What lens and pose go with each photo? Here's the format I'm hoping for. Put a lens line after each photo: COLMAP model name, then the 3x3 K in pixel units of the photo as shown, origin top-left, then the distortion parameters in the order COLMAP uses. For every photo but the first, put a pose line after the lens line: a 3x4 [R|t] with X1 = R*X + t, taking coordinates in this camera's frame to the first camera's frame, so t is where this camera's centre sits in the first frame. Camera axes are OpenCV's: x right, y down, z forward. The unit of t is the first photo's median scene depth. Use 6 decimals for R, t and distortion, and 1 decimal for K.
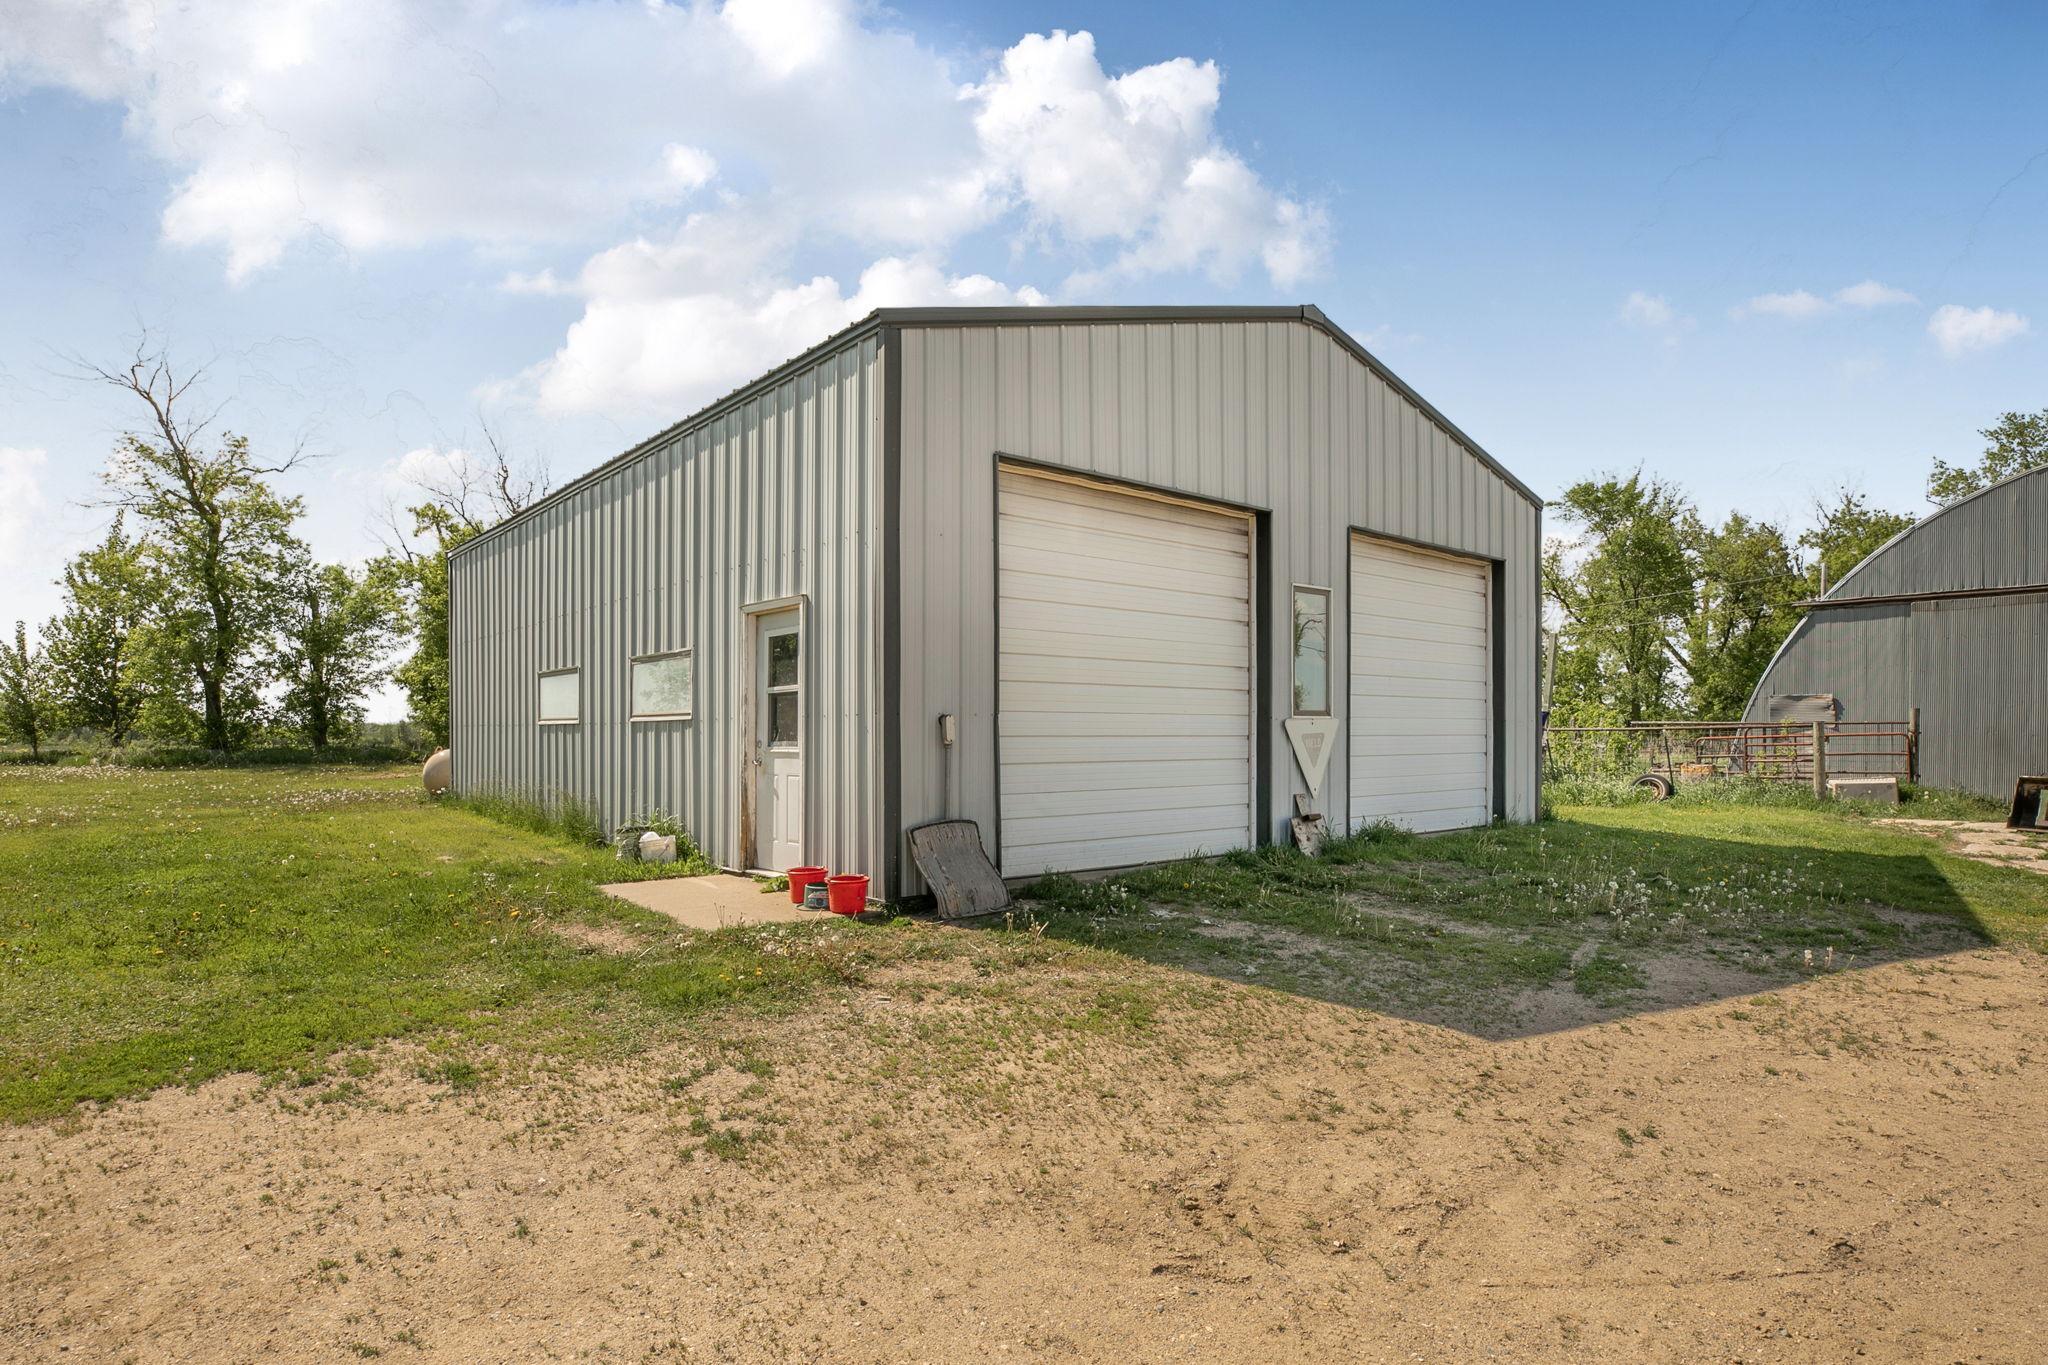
lens RADIAL K [[1165.2, 0, 1049.7], [0, 1165.2, 716.5], [0, 0, 1]] dist [-0.017452, -0.000055]
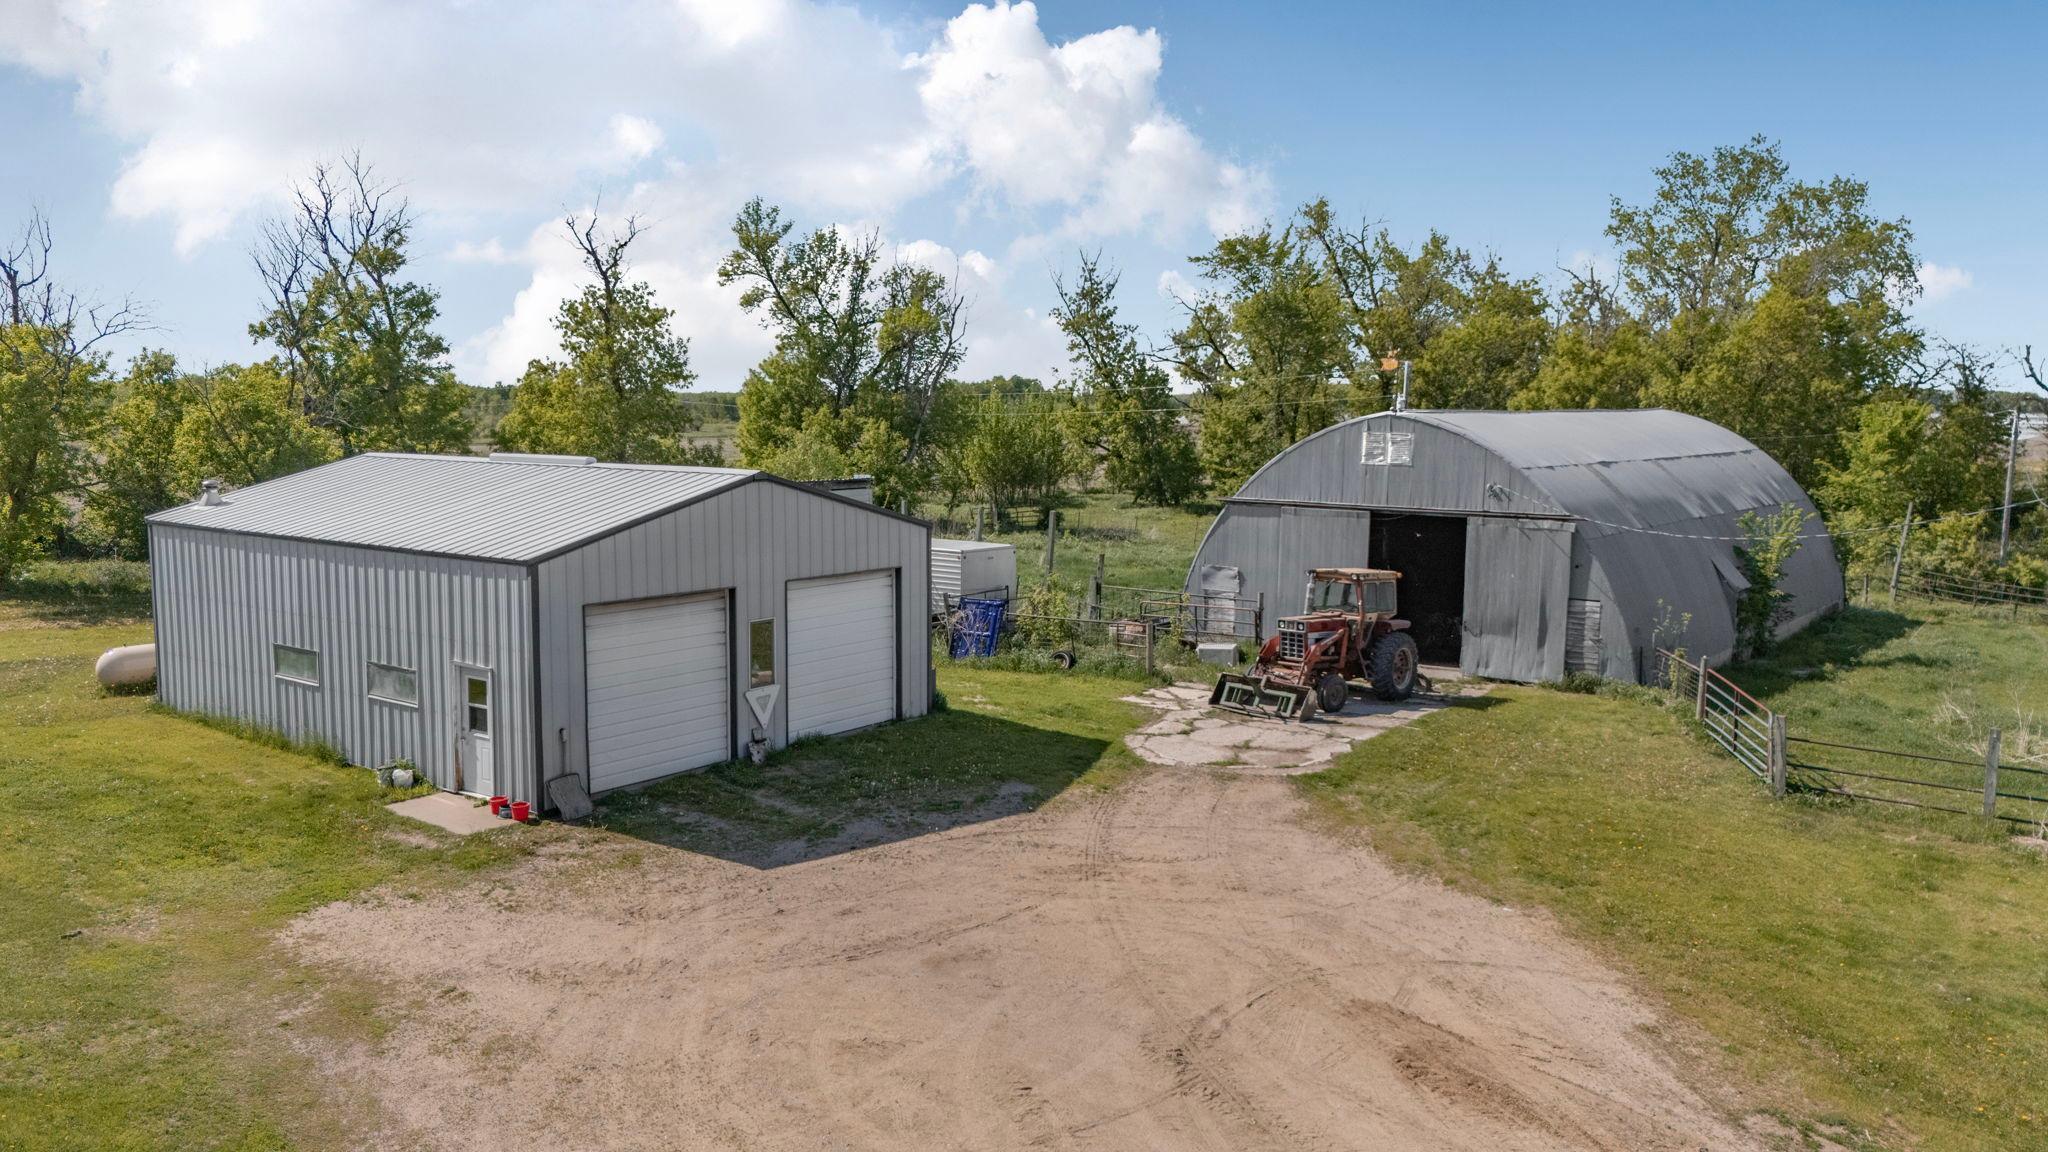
lens RADIAL K [[1524.4, 0, 1024.0], [0, 1524.4, 576.0], [0, 0, 1]] dist [0.082091, -0.070740]
pose [[0.976640, -0.017011, 0.214207, 0.151593], [-0.008202, 0.993184, 0.116267, -0.654006], [-0.214725, -0.115308, 0.969844, -2.059820]]
